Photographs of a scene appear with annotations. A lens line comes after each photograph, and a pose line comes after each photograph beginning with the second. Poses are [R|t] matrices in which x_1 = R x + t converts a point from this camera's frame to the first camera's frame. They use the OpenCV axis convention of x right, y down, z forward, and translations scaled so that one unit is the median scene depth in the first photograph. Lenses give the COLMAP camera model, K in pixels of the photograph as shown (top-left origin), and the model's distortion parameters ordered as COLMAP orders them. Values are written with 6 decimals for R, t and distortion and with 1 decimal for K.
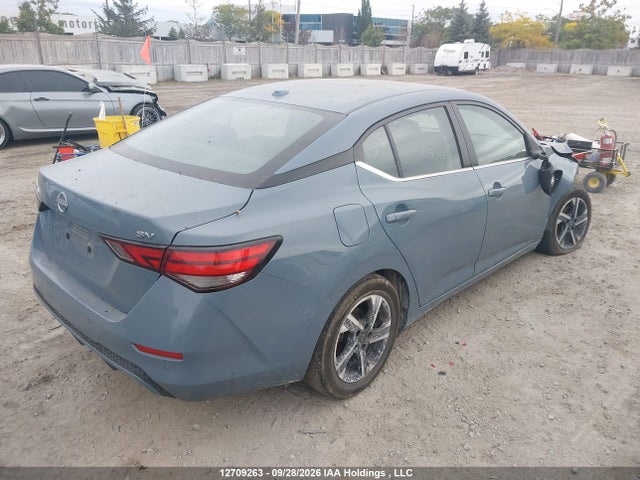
lens RADIAL K [[502.3, 0, 320.0], [0, 502.3, 240.0], [0, 0, 1]] dist [0.040355, -0.047143]
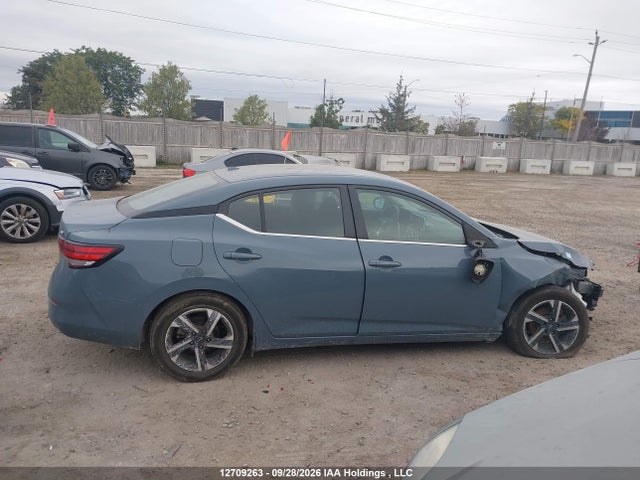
lens RADIAL K [[502.3, 0, 320.0], [0, 502.3, 240.0], [0, 0, 1]] dist [0.040355, -0.047143]
pose [[0.844775, 0.130744, -0.518904, 0.122780], [-0.217005, 0.970082, -0.108860, 0.001166], [0.489147, 0.204567, 0.847872, -0.007589]]
